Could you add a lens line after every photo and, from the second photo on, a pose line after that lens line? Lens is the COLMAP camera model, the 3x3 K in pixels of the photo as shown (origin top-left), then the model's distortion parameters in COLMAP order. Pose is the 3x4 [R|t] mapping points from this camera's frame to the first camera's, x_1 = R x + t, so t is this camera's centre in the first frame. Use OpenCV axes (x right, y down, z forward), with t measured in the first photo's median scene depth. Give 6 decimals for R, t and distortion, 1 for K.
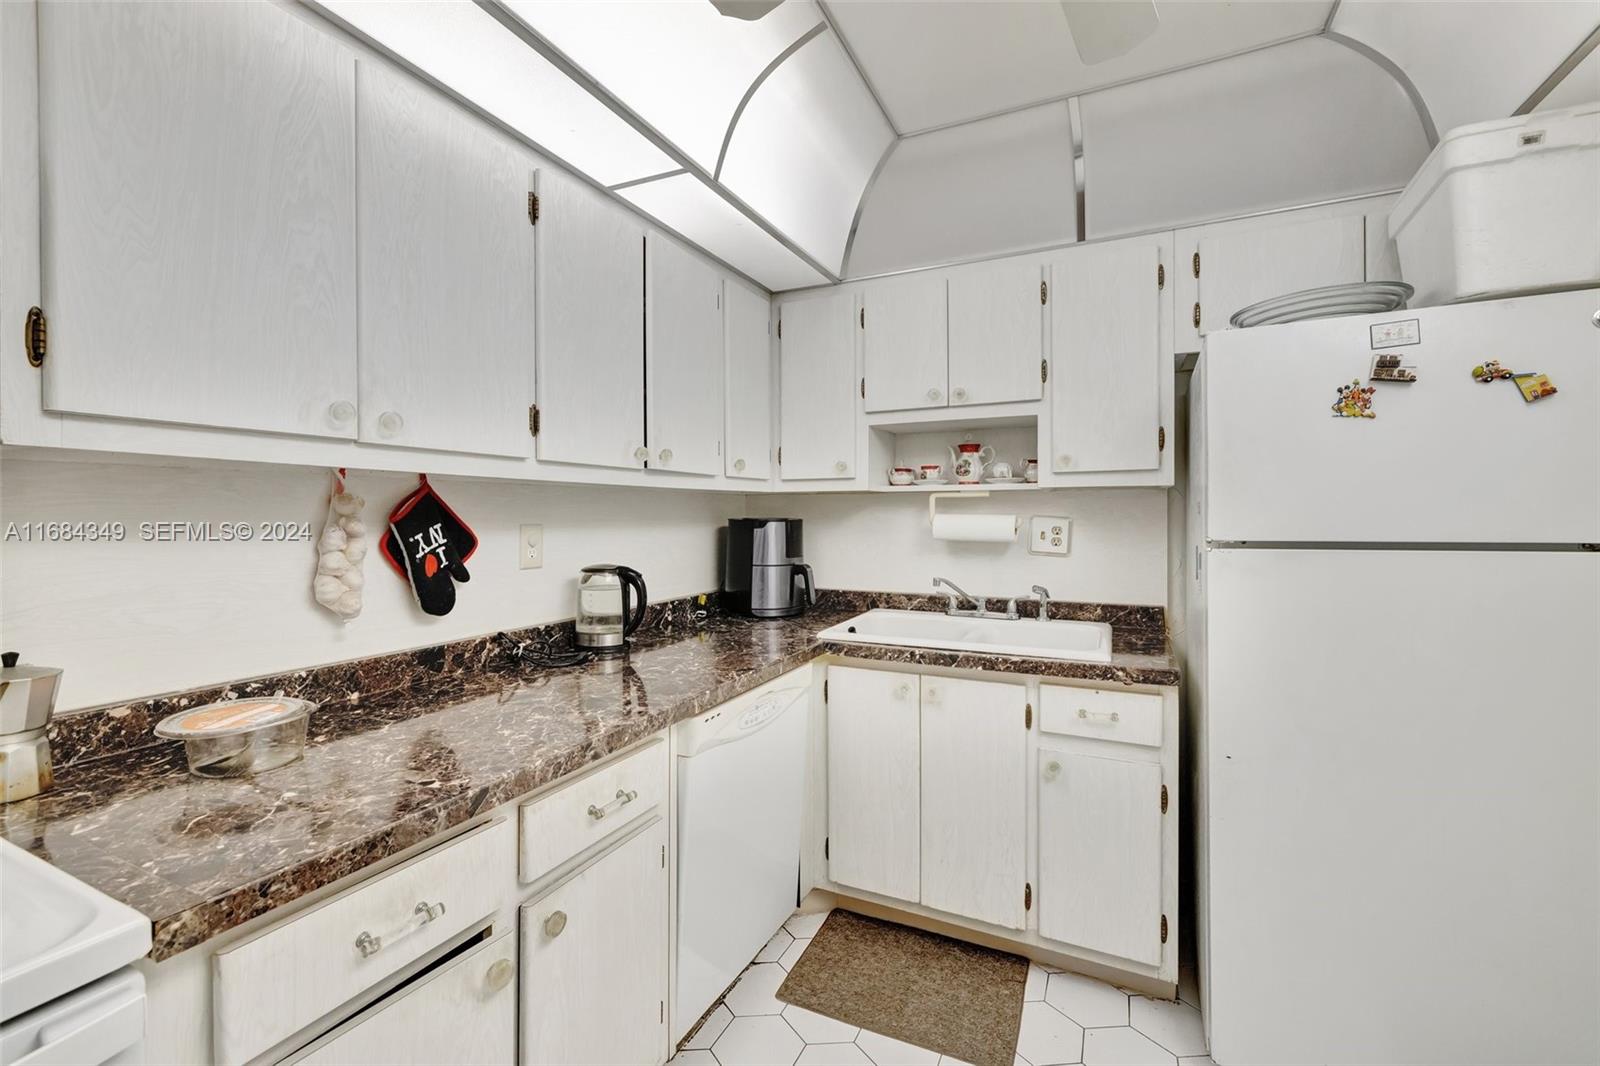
lens RADIAL K [[684.4, 0, 792.5], [0, 684.4, 515.6], [0, 0, 1]] dist [-0.000759, 0.000217]
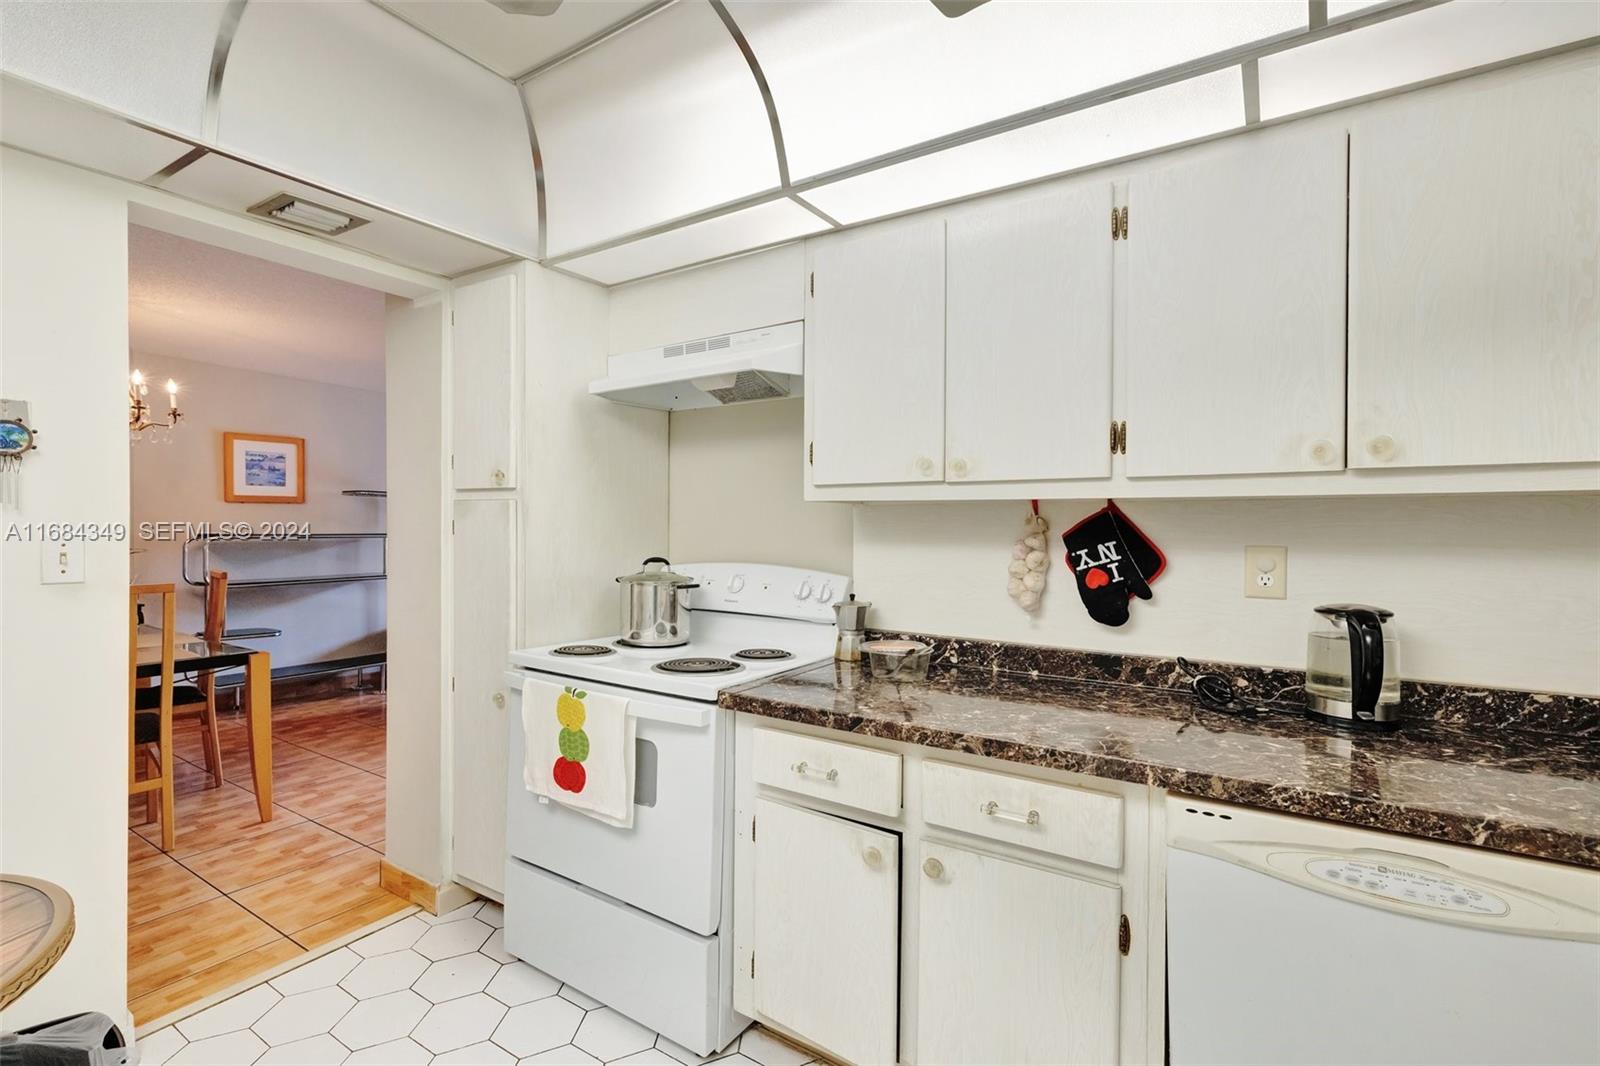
lens RADIAL K [[705.0, 0, 799.5], [0, 705.0, 524.1], [0, 0, 1]] dist [0.001074, 0.000052]
pose [[-0.108518, -0.007399, -0.994067, 0.669873], [-0.007854, 0.999947, -0.006585, -0.004605], [0.994064, 0.007093, -0.108570, 0.640177]]
